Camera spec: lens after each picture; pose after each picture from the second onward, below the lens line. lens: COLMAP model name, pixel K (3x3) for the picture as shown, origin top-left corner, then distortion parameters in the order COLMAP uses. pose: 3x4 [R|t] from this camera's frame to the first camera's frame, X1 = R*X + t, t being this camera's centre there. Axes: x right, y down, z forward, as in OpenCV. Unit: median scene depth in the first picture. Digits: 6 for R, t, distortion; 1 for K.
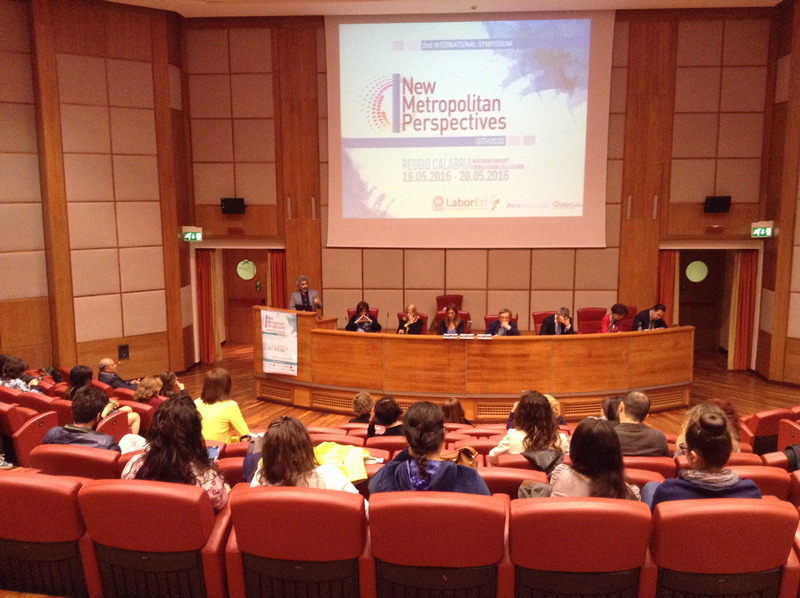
lens RADIAL K [[721.8, 0, 401.7], [0, 721.8, 298.8], [0, 0, 1]] dist [0.116595, -0.194853]
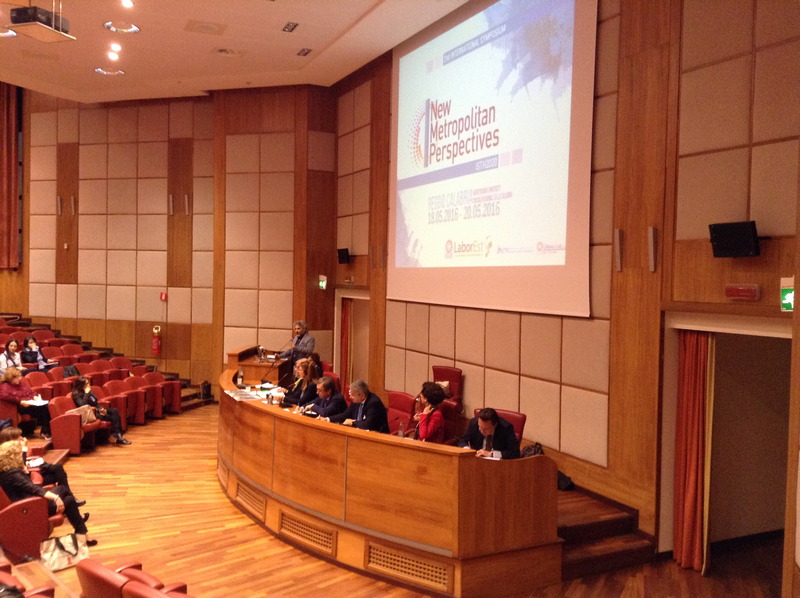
lens RADIAL K [[721.8, 0, 400.0], [0, 721.8, 298.2], [0, 0, 1]] dist [0.116595, -0.194853]
pose [[0.523553, 0.041342, -0.850989, 0.707805], [-0.147783, 0.988088, -0.042918, -0.038130], [0.839078, 0.148231, 0.523427, 0.562740]]
